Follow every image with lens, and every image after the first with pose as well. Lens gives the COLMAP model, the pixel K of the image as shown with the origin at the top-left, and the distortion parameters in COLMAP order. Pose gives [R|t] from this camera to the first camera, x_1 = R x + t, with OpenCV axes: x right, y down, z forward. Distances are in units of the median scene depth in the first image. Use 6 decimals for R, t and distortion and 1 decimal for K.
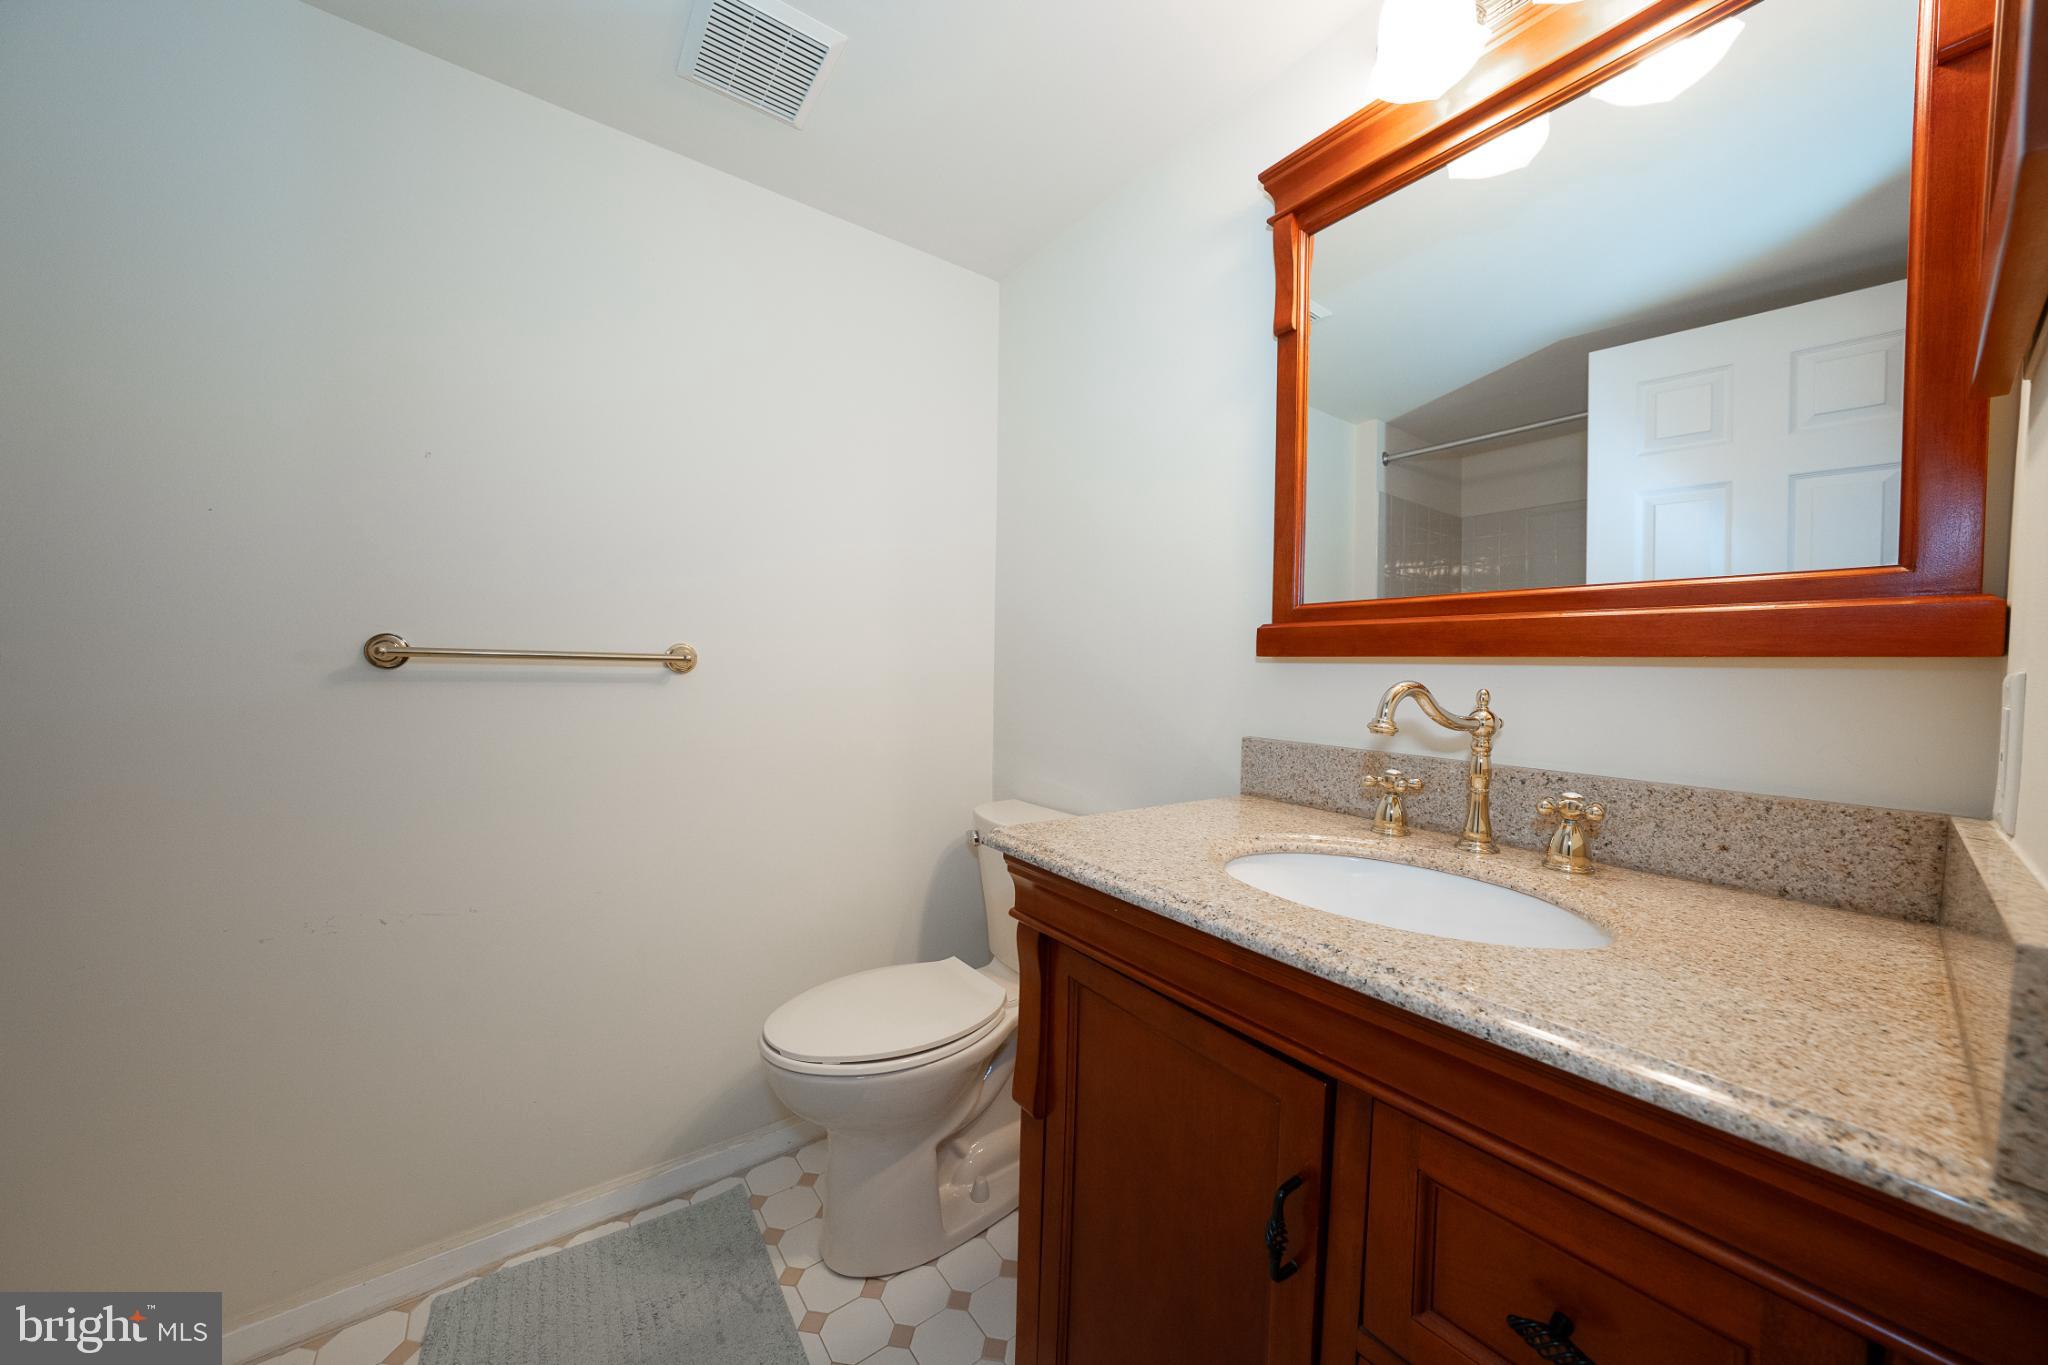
lens RADIAL K [[703.8, 0, 1019.1], [0, 703.8, 687.7], [0, 0, 1]] dist [-0.013035, 0.001765]
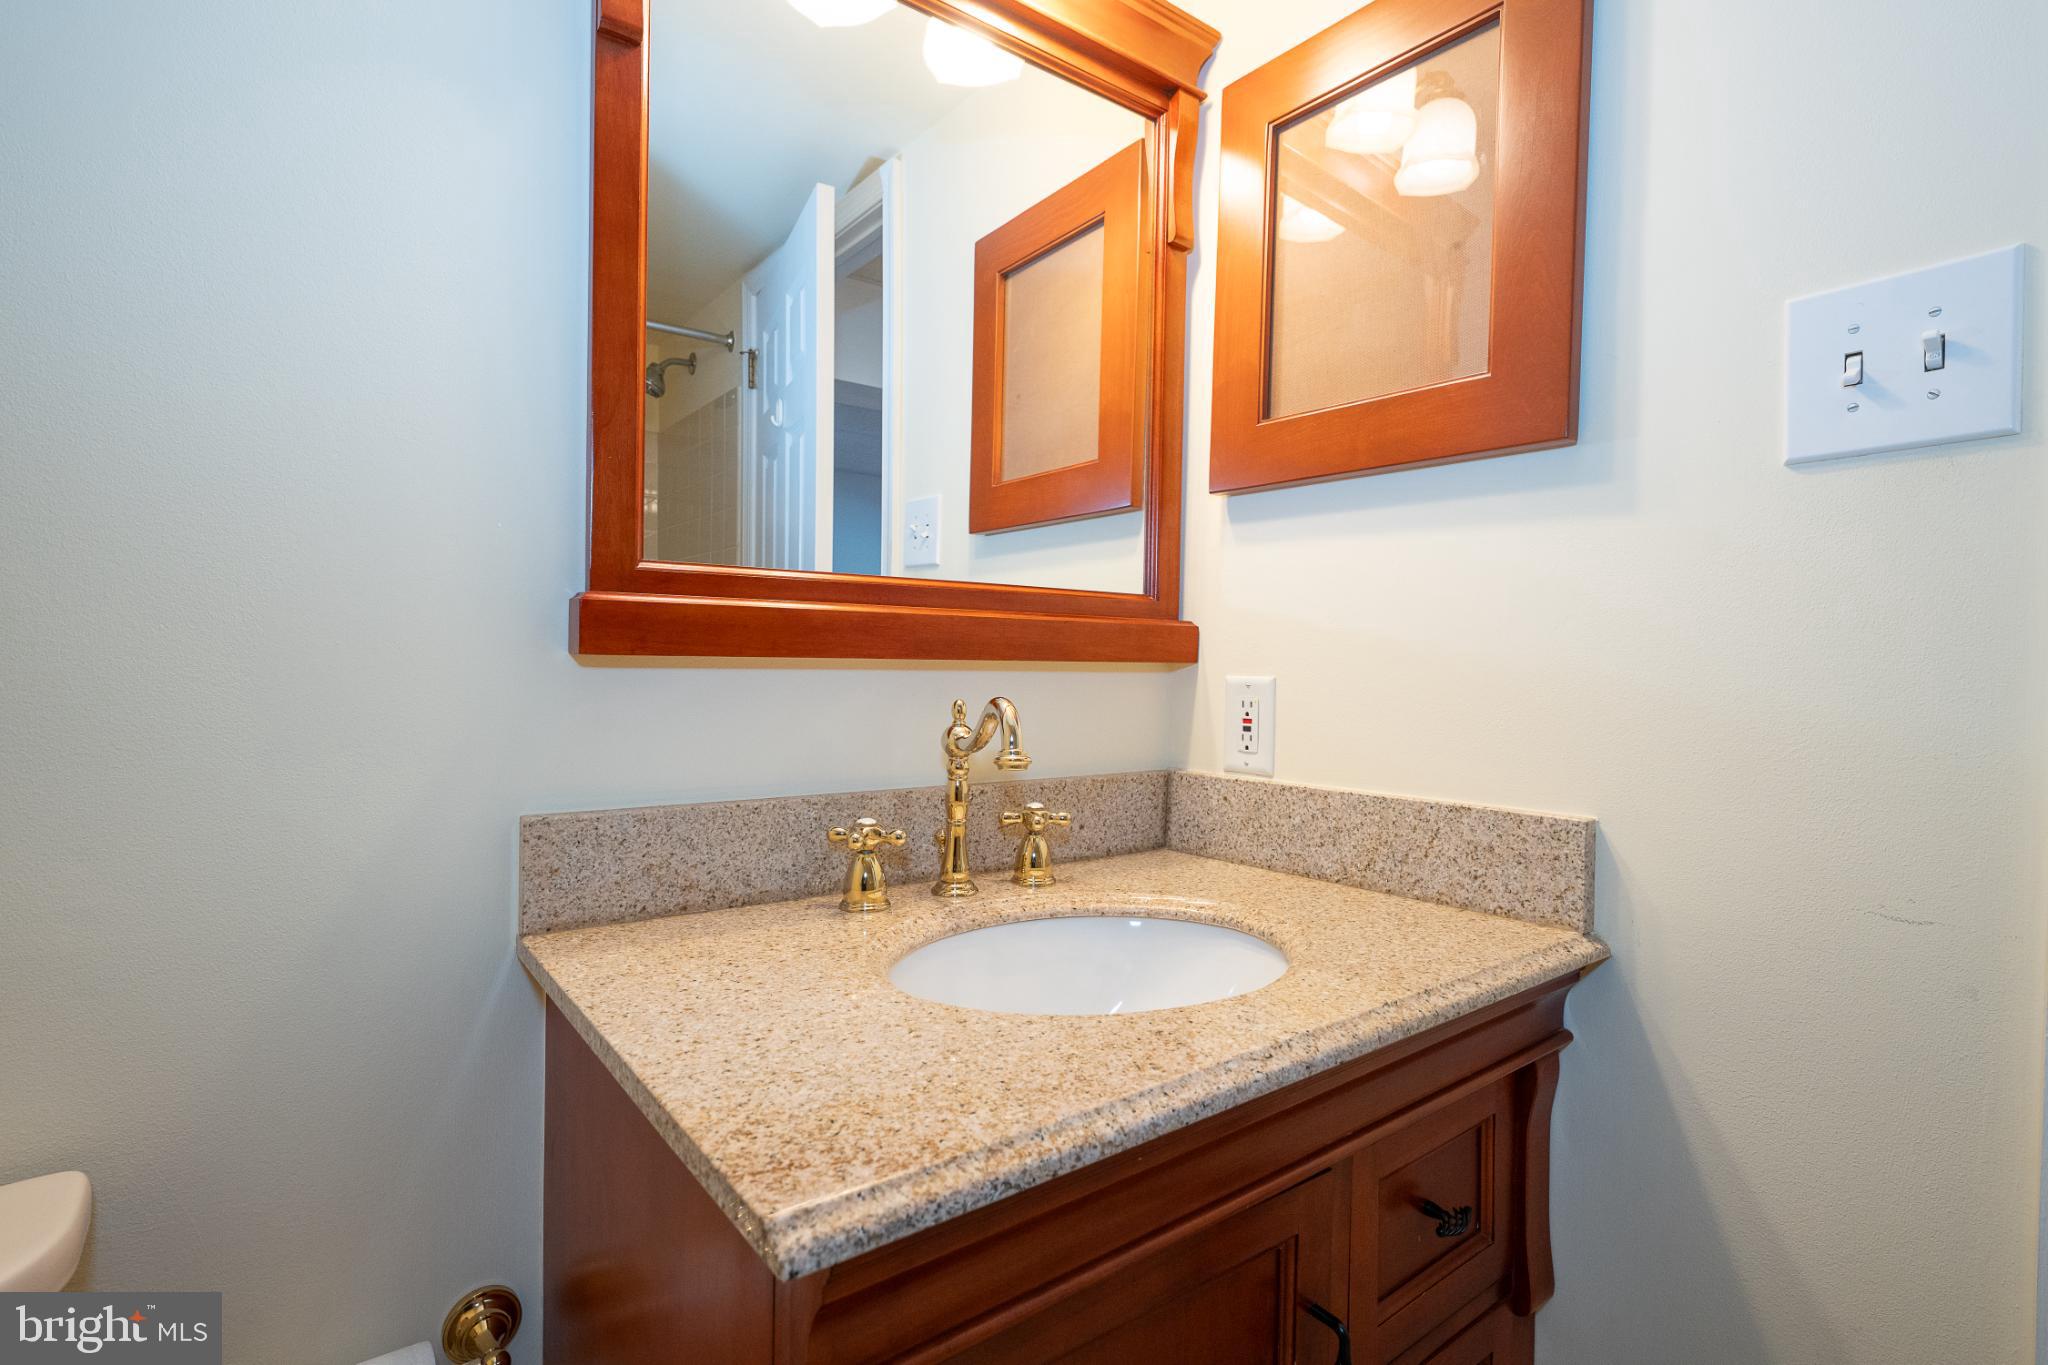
lens RADIAL K [[971.4, 0, 1019.3], [0, 971.4, 668.2], [0, 0, 1]] dist [-0.005700, -0.000193]
pose [[-0.003414, -0.025018, 0.999681, -0.547562], [0.018317, 0.999518, 0.025076, -0.069626], [-0.999826, 0.018397, -0.002954, 1.018470]]
